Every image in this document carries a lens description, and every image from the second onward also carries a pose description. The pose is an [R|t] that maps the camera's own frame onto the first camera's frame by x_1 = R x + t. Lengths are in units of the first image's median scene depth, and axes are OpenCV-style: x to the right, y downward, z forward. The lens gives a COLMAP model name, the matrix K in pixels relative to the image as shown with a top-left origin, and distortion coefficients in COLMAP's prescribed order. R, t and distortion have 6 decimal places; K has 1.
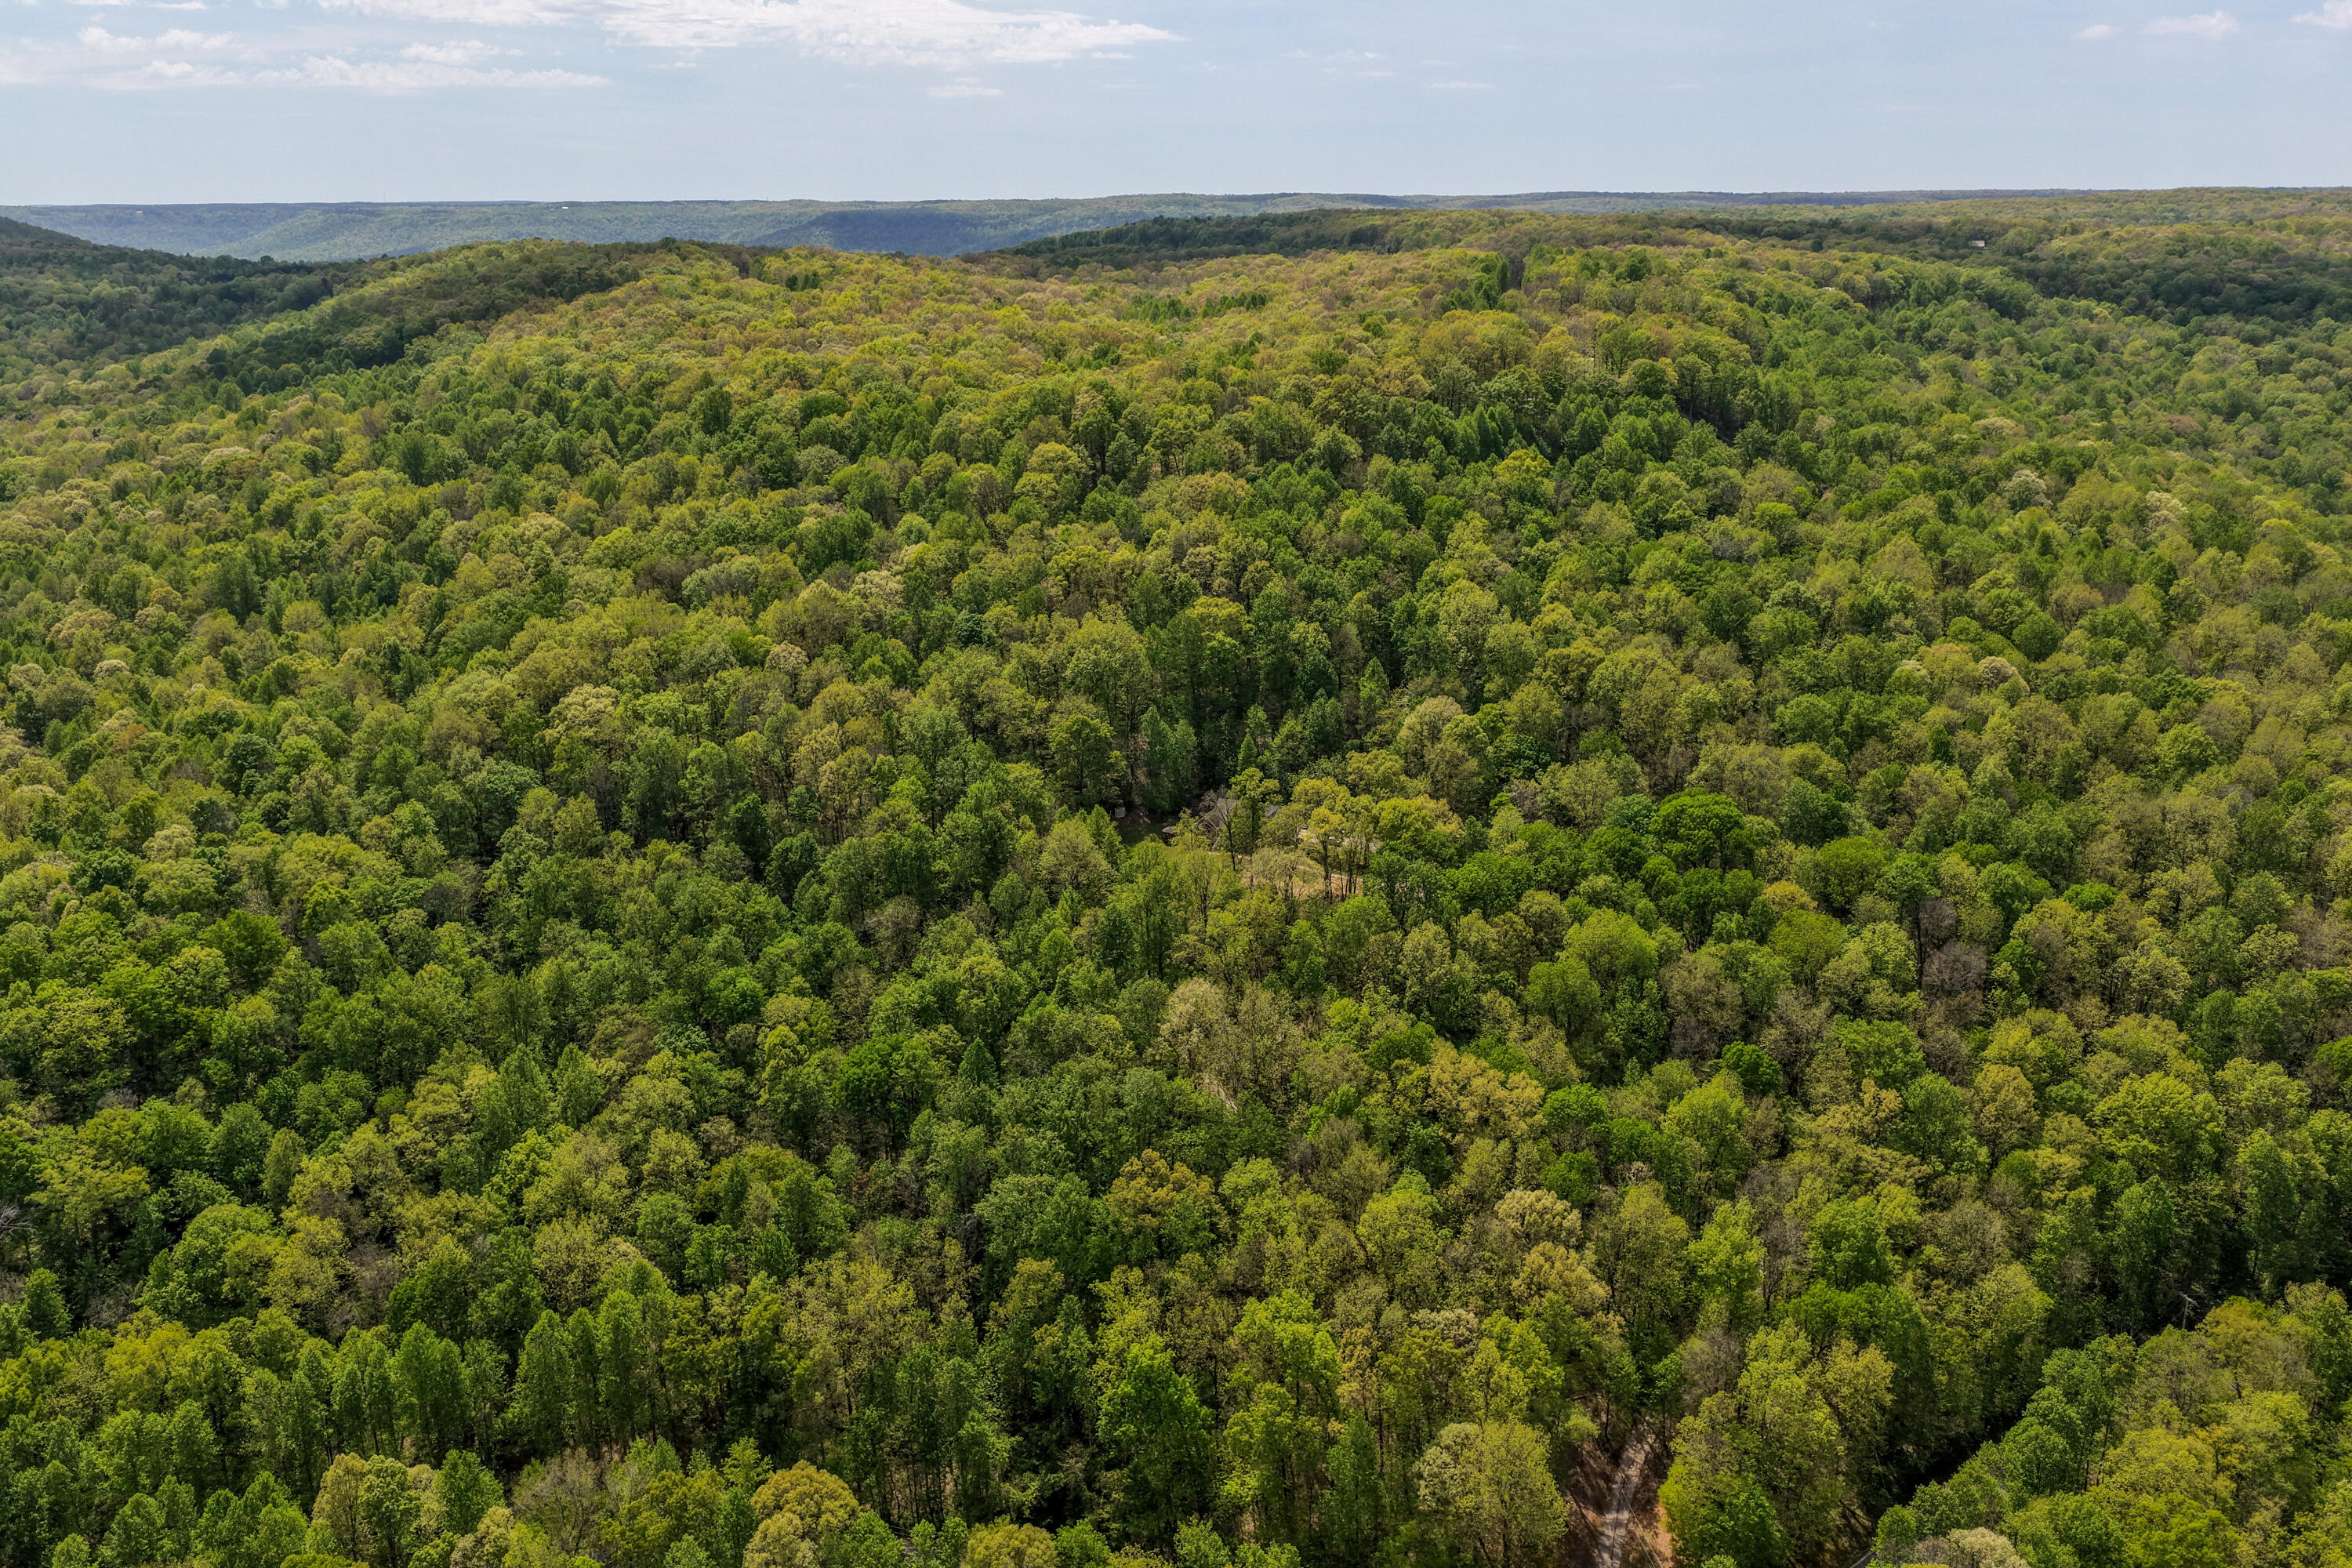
lens RADIAL K [[1945.2, 0, 1178.3], [0, 1945.2, 777.7], [0, 0, 1]] dist [-0.009659, 0.029831]
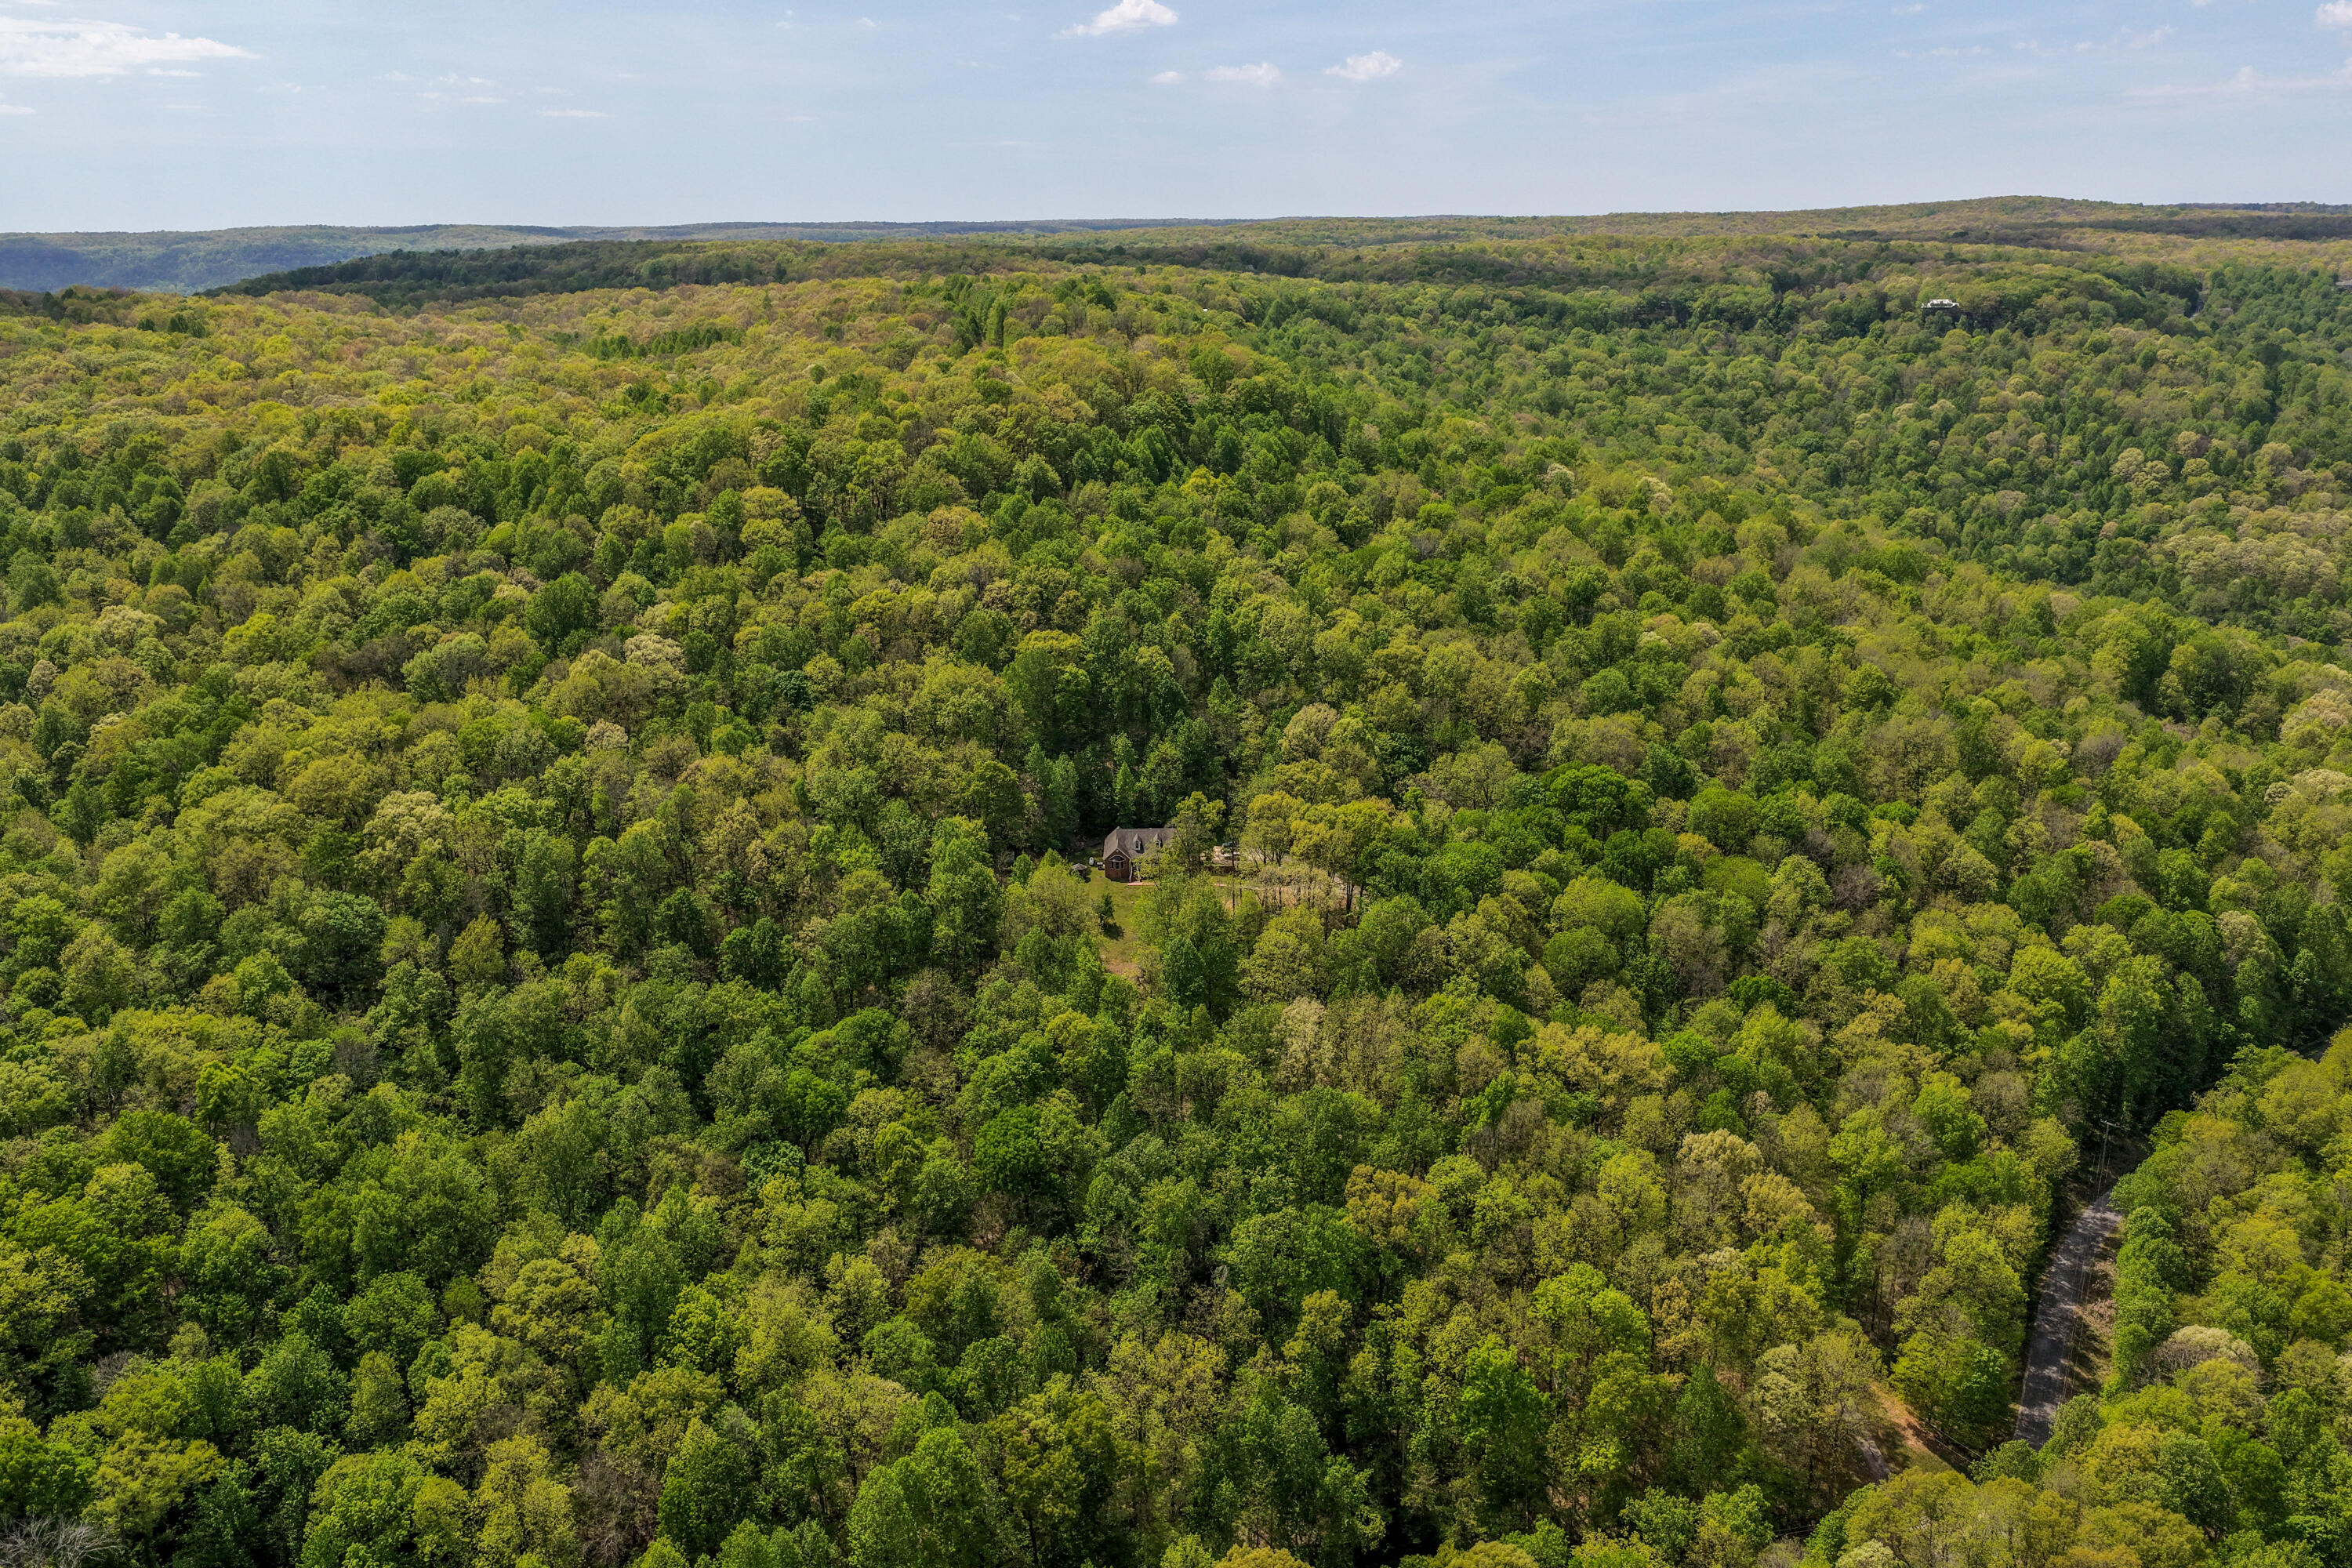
lens RADIAL K [[1945.2, 0, 1175.2], [0, 1945.2, 784.2], [0, 0, 1]] dist [-0.009659, 0.029831]
pose [[0.911948, -0.117205, 0.393209, -0.326906], [0.121715, 0.992473, 0.013542, -0.021279], [-0.391836, 0.035510, 0.919349, 0.071814]]
